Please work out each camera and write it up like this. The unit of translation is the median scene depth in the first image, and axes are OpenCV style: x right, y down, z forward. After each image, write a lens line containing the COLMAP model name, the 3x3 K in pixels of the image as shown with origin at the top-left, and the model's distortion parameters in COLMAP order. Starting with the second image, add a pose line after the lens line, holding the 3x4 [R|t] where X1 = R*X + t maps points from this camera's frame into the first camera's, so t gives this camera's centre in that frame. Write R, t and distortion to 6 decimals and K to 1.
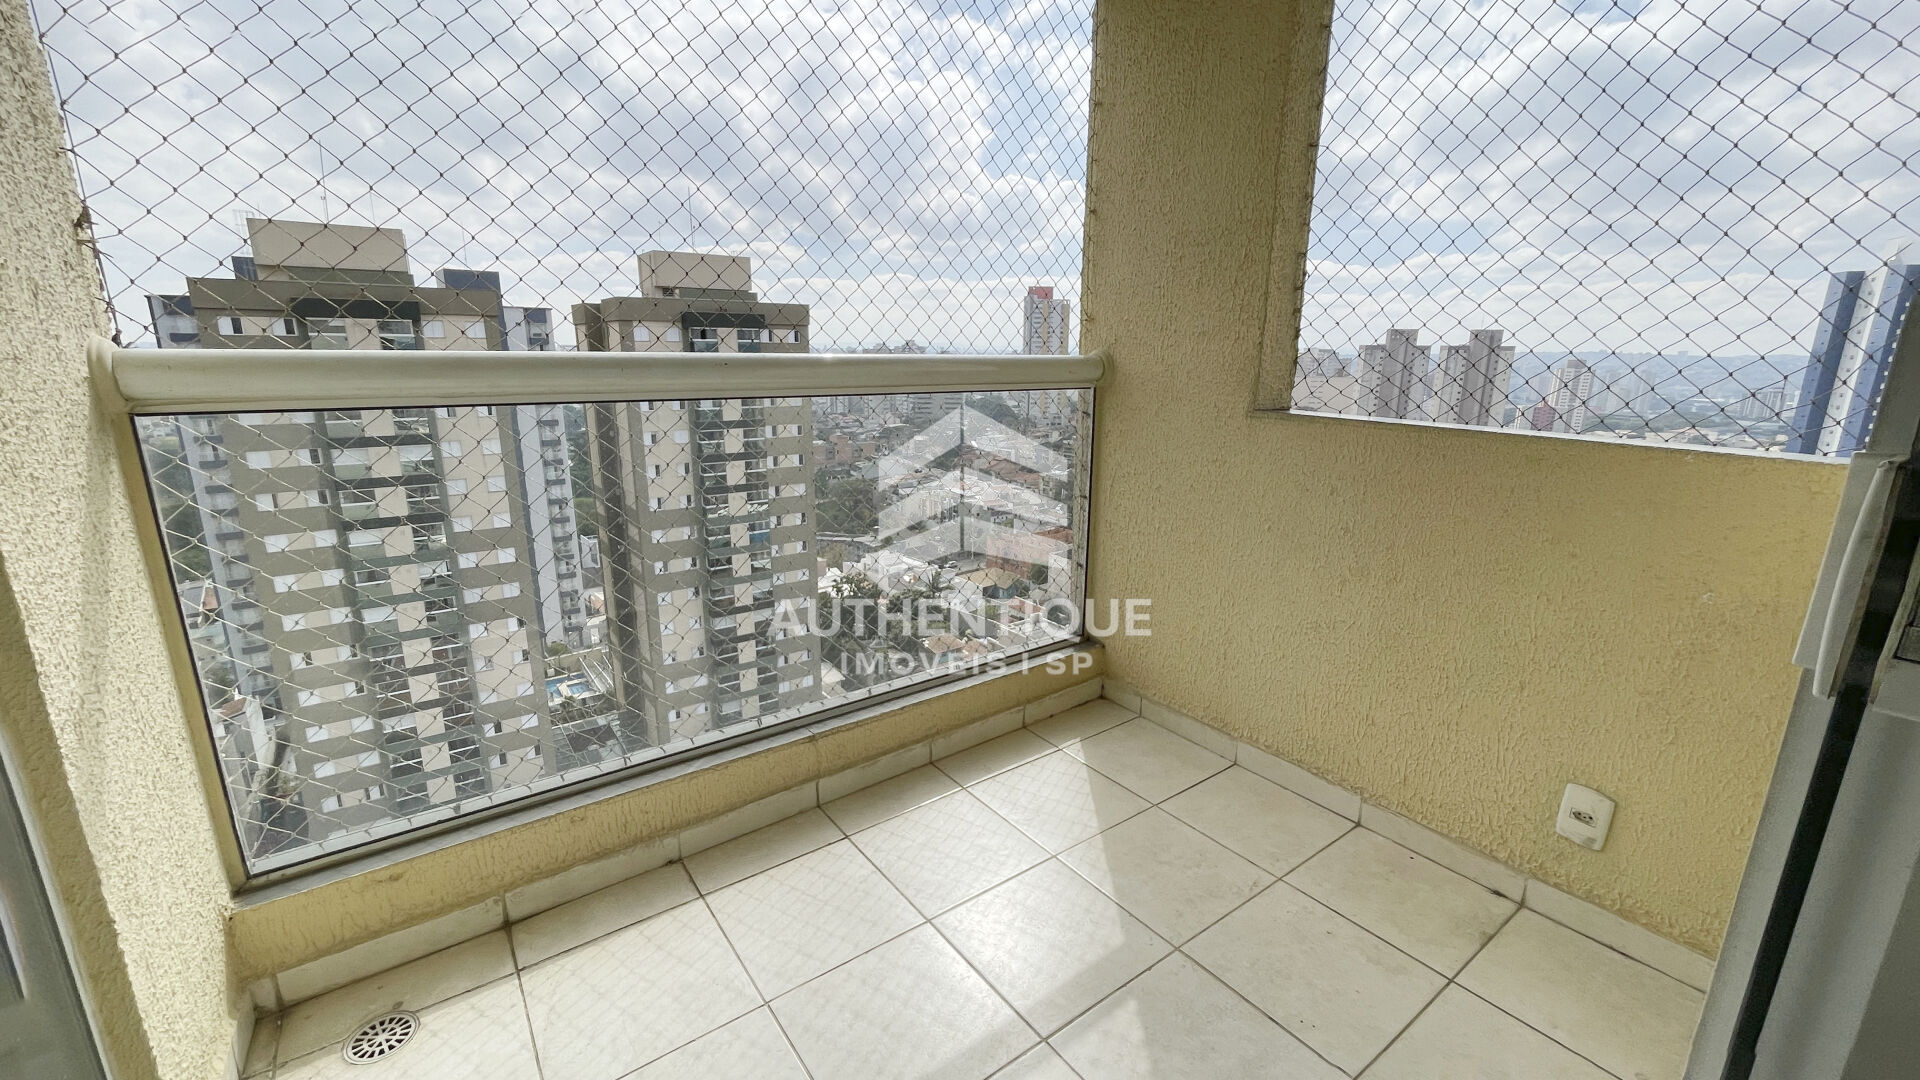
lens RADIAL K [[779.8, 0, 957.4], [0, 779.8, 546.0], [0, 0, 1]] dist [-0.001472, -0.000246]
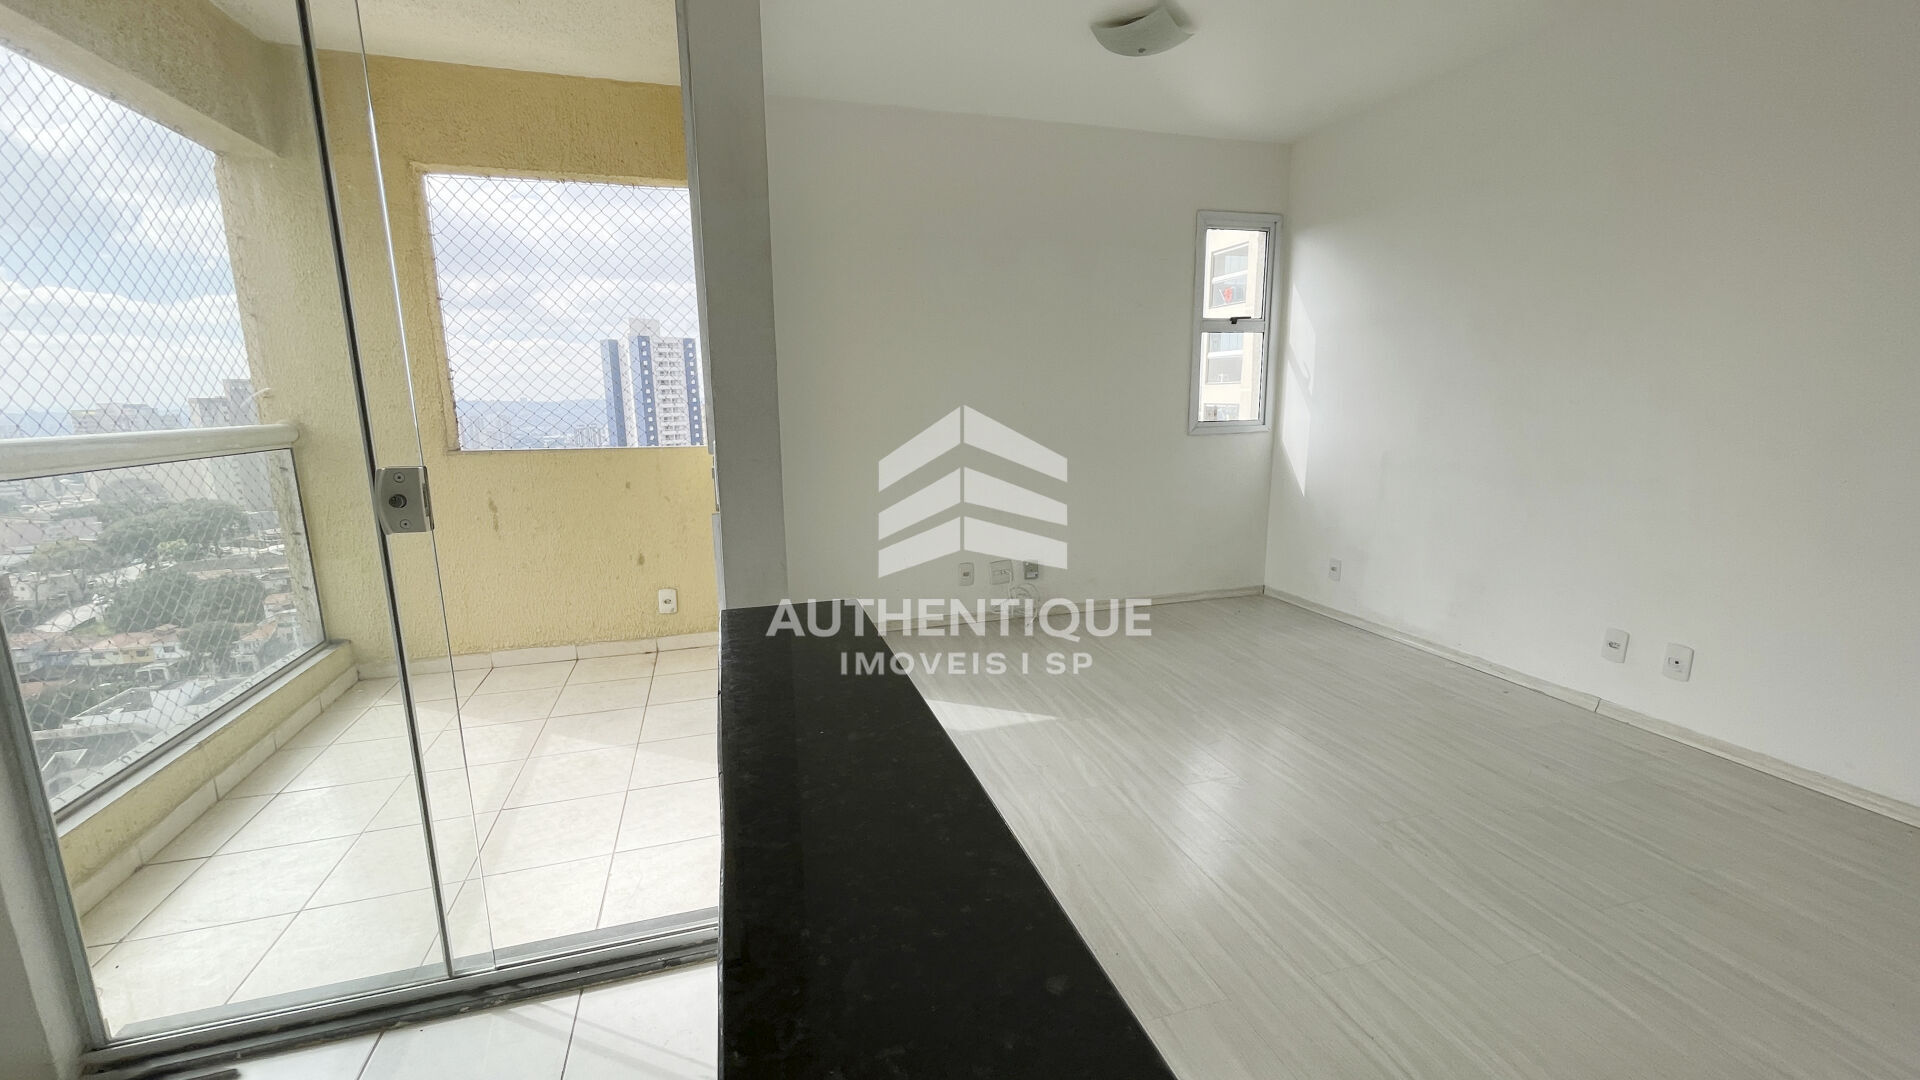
lens RADIAL K [[779.8, 0, 958.2], [0, 779.8, 542.4], [0, 0, 1]] dist [-0.001472, -0.000246]
pose [[0.326993, -0.189534, 0.925825, -0.659914], [0.249352, 0.962268, 0.108926, 0.081417], [-0.911537, 0.195238, 0.361916, -0.435329]]
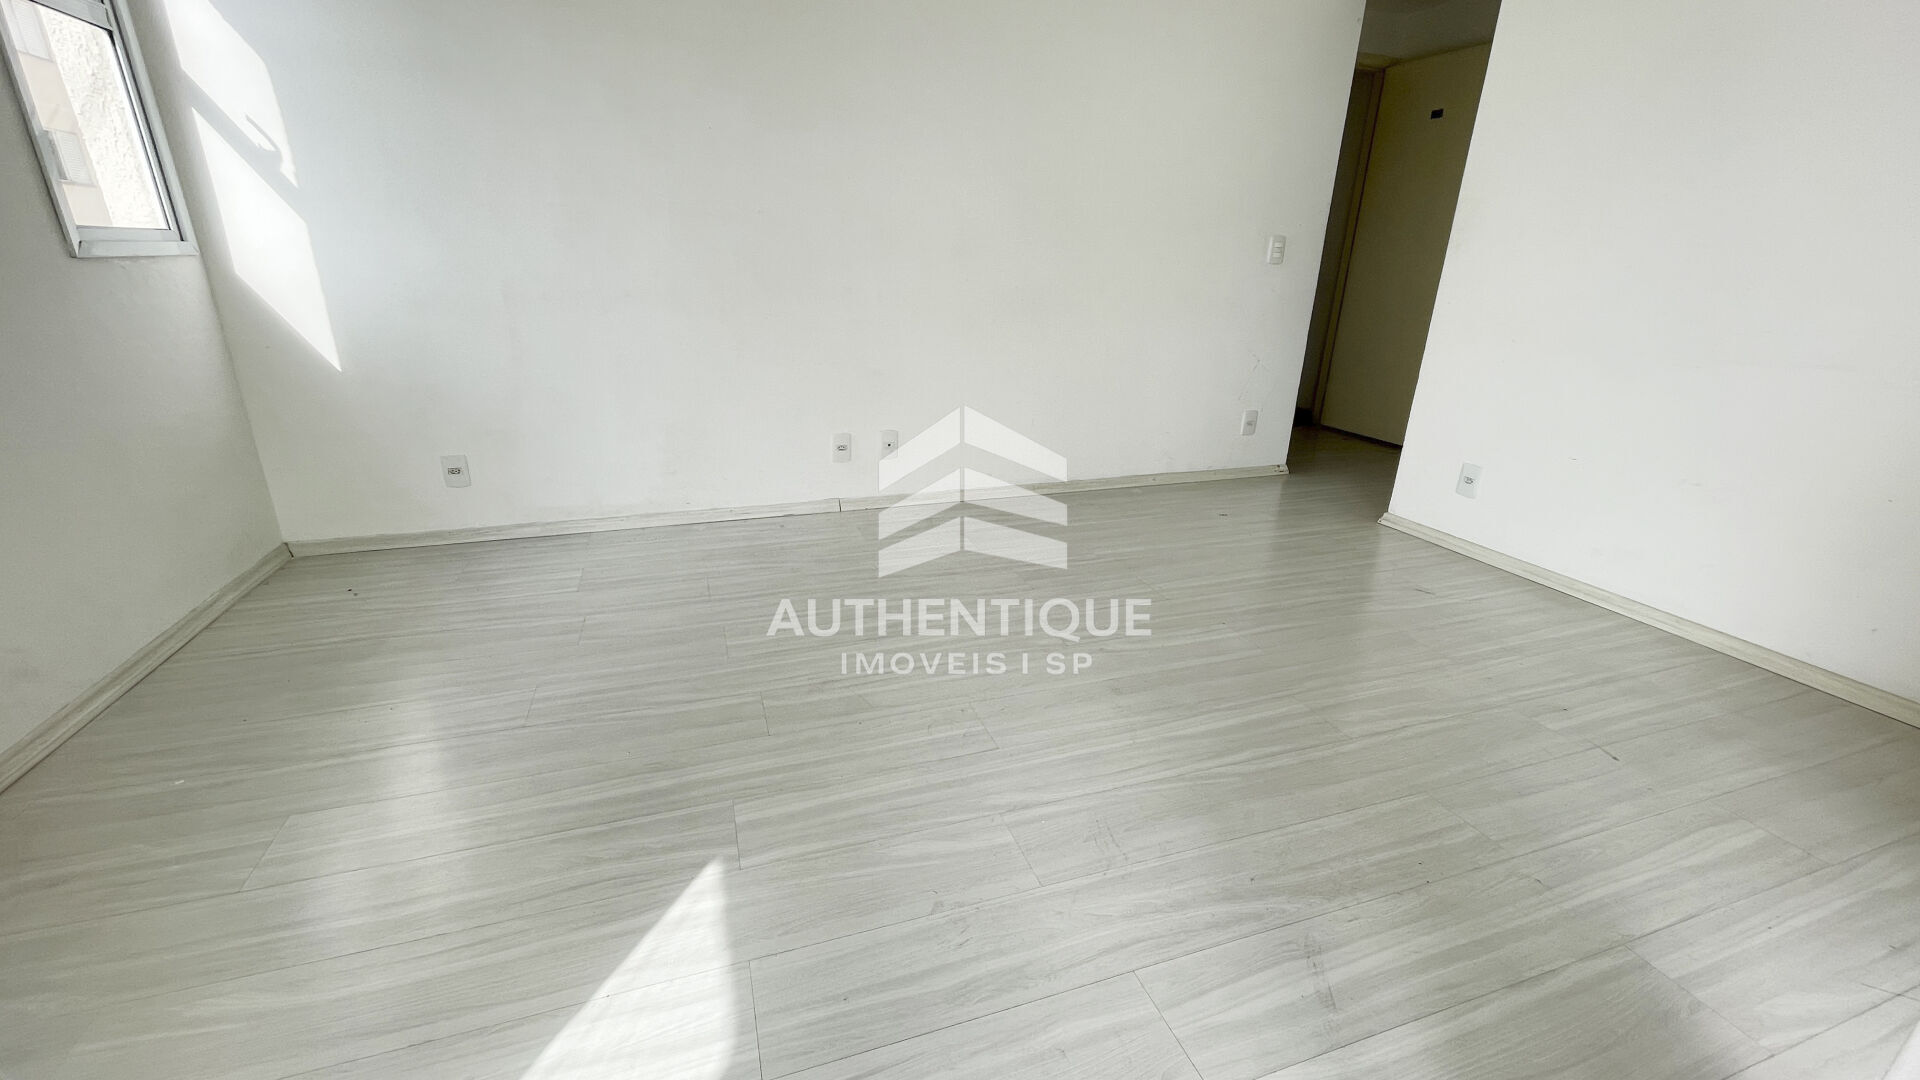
lens RADIAL K [[779.8, 0, 953.8], [0, 779.8, 536.4], [0, 0, 1]] dist [-0.001472, -0.000246]
pose [[-0.955784, -0.121974, 0.267581, 0.129159], [0.046220, 0.836302, 0.546317, 0.026579], [-0.290415, 0.534529, -0.793686, 0.149184]]
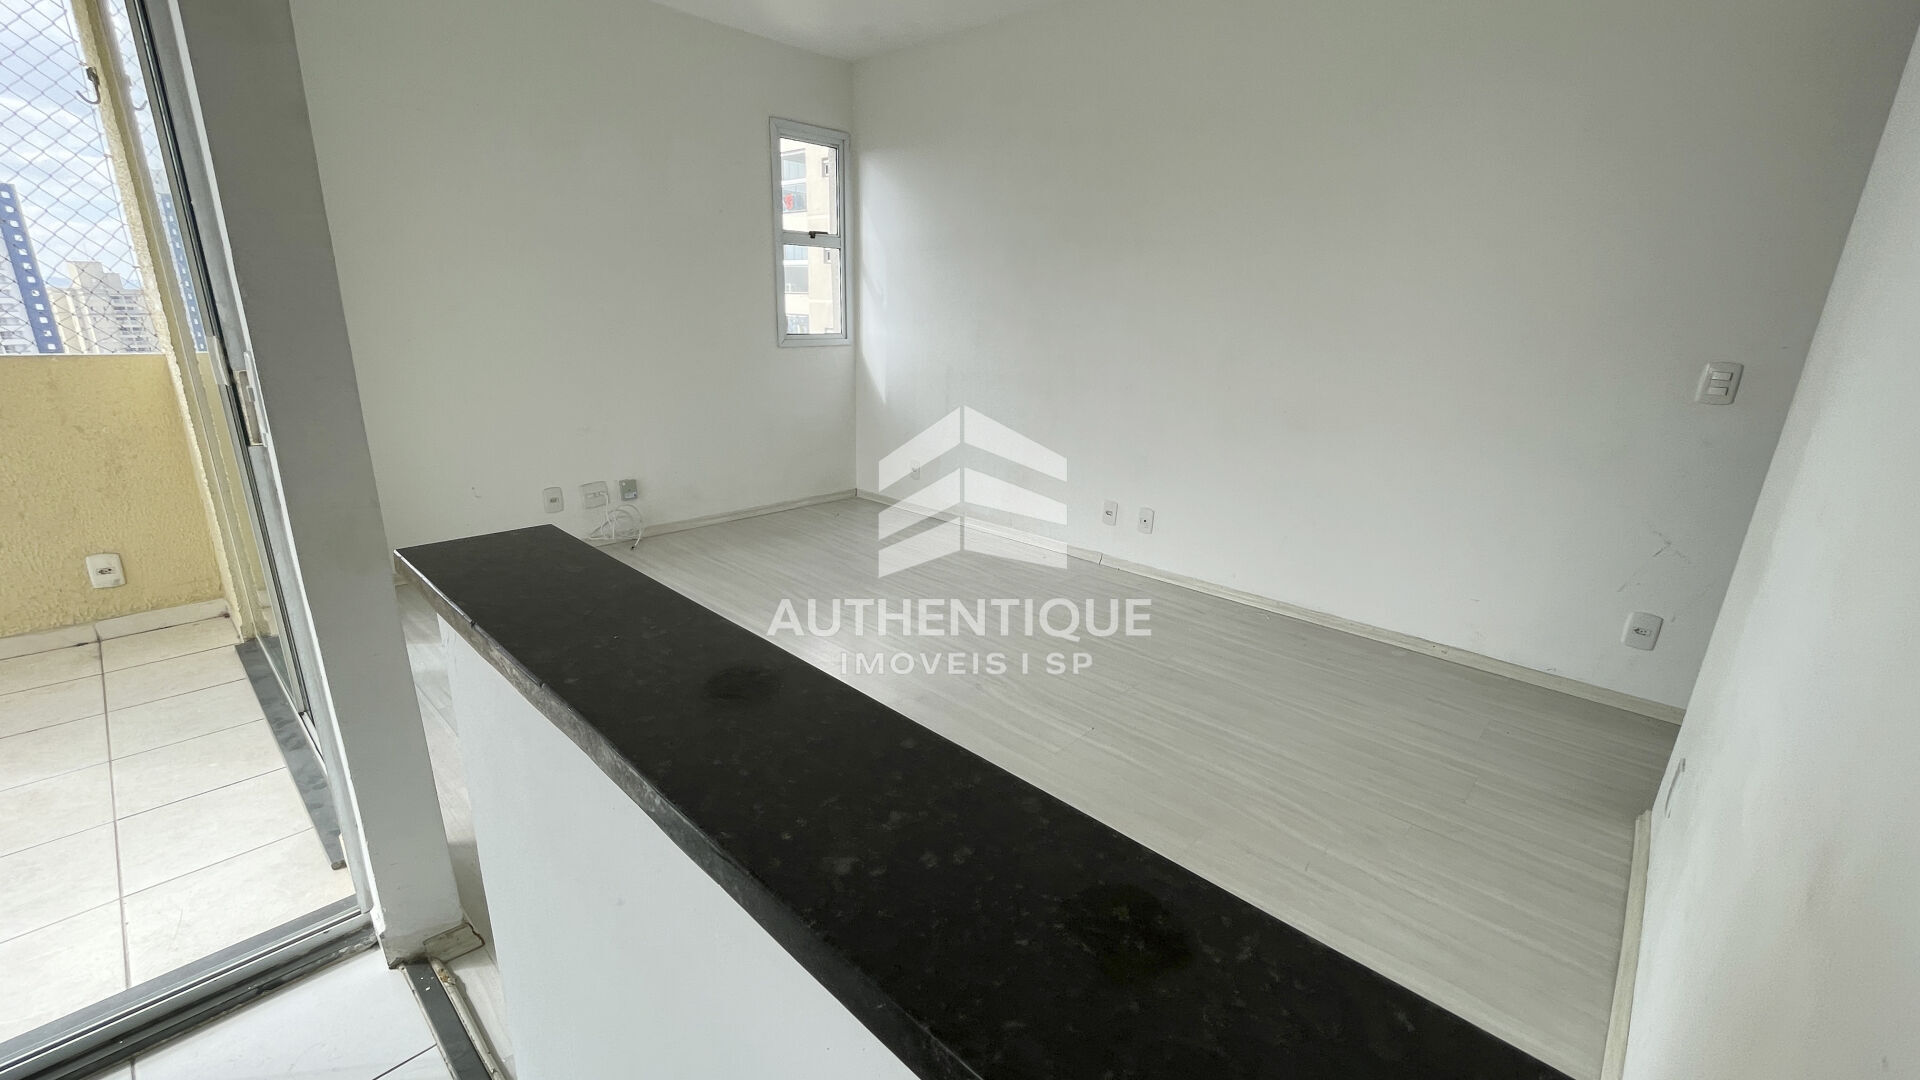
lens RADIAL K [[779.8, 0, 956.2], [0, 779.8, 542.9], [0, 0, 1]] dist [-0.001472, -0.000246]
pose [[-0.190179, -0.300261, 0.934706, -0.710201], [0.212326, 0.916969, 0.337764, 0.063406], [-0.958514, 0.262698, -0.110635, -0.396533]]
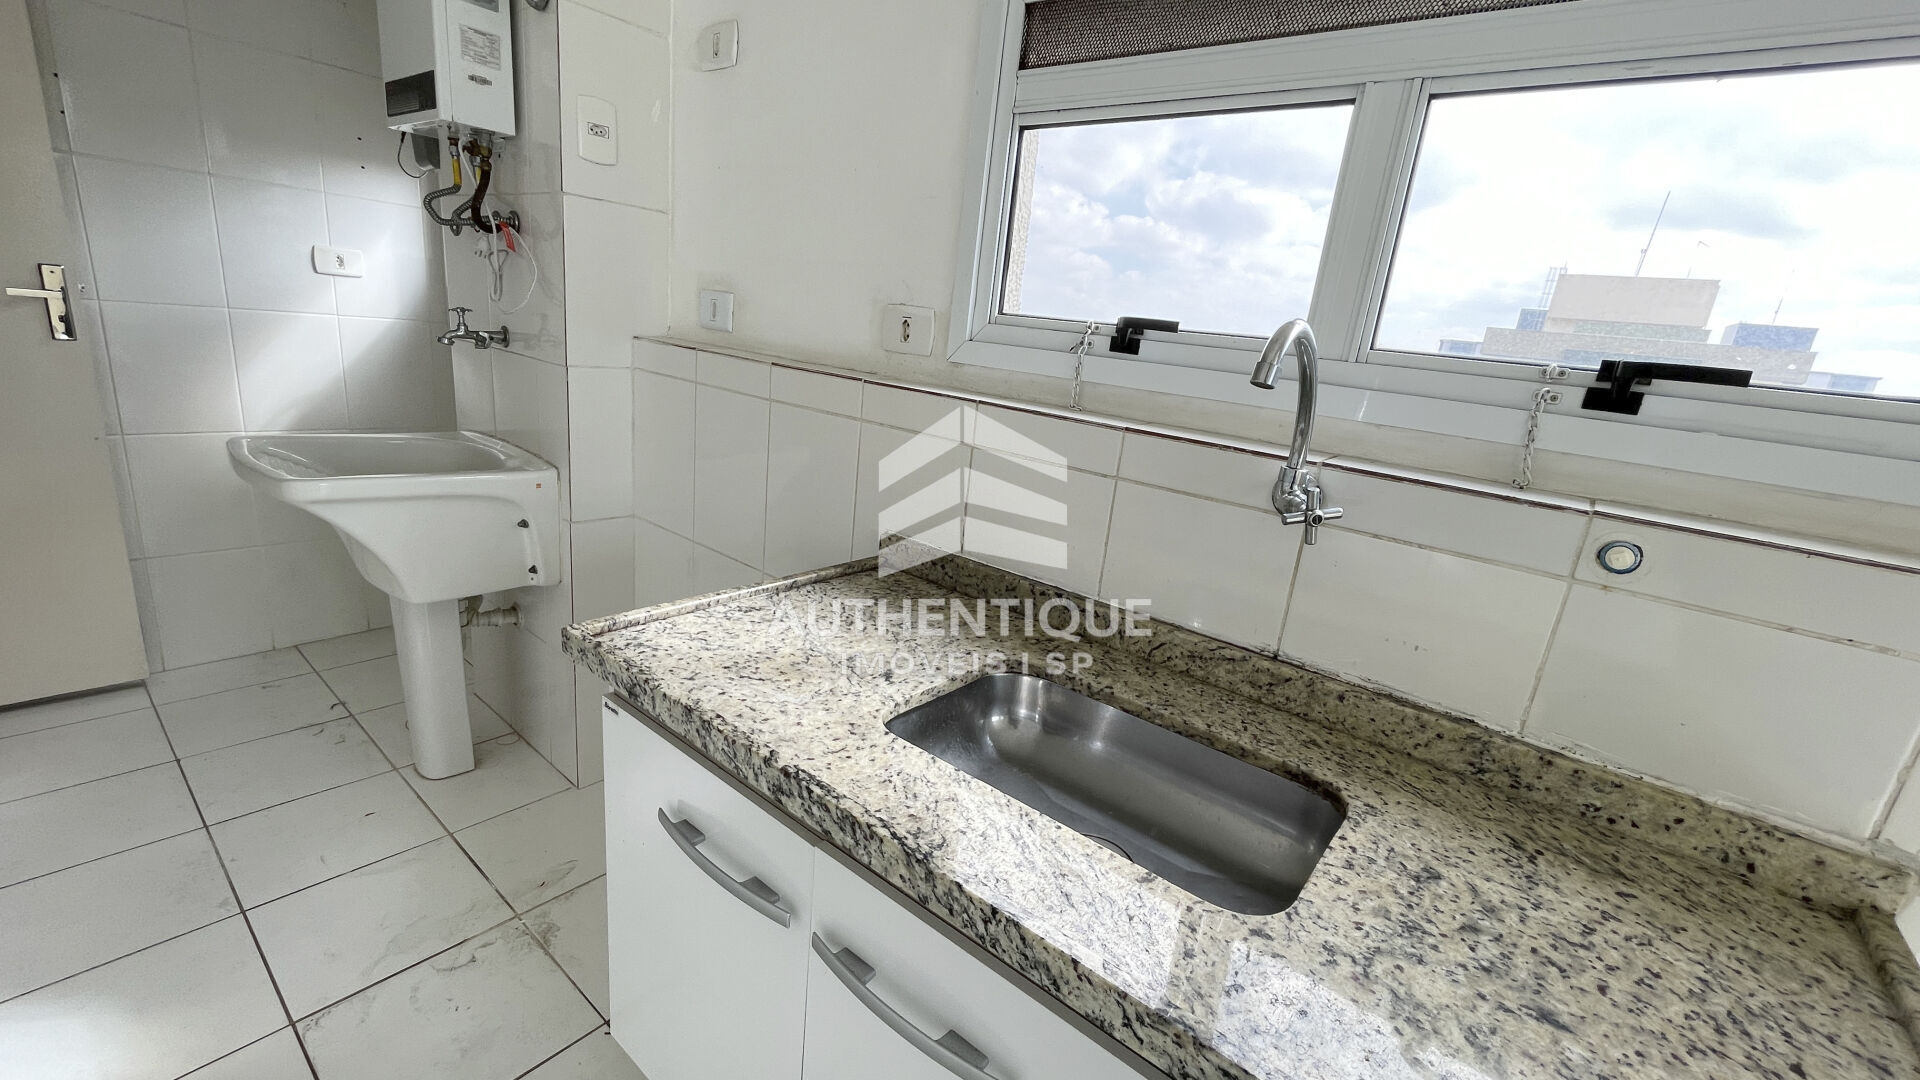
lens RADIAL K [[779.8, 0, 955.3], [0, 779.8, 544.3], [0, 0, 1]] dist [-0.001472, -0.000246]
pose [[0.255989, 0.280257, -0.925163, -0.607780], [-0.335138, 0.923425, 0.186999, 0.004439], [0.906726, 0.262188, 0.330311, -0.157895]]
